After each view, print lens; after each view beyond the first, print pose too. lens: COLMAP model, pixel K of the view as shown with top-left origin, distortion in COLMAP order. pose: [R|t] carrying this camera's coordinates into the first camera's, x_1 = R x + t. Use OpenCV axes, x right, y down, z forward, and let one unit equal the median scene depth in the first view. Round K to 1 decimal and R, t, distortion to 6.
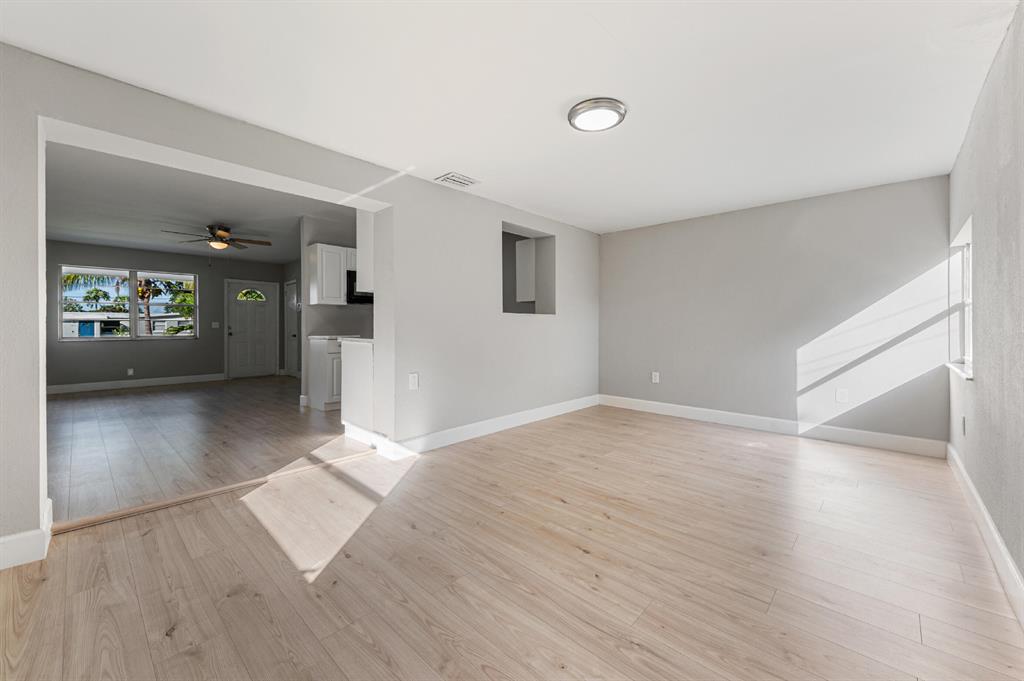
lens RADIAL K [[402.9, 0, 514.7], [0, 402.9, 326.5], [0, 0, 1]] dist [-0.000563, -0.000264]
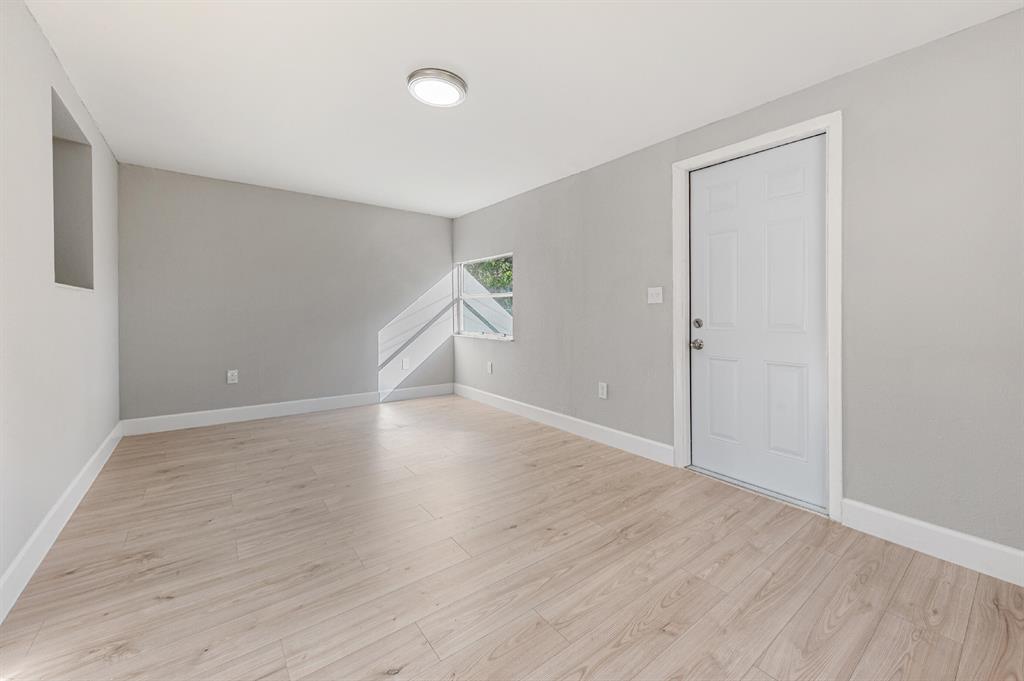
lens RADIAL K [[402.9, 0, 523.4], [0, 402.9, 314.7], [0, 0, 1]] dist [-0.000563, -0.000264]
pose [[0.151656, -0.007613, 0.988404, -0.654409], [-0.001386, 0.999968, 0.007915, -0.003780], [-0.988432, -0.002570, 0.151641, 0.623697]]
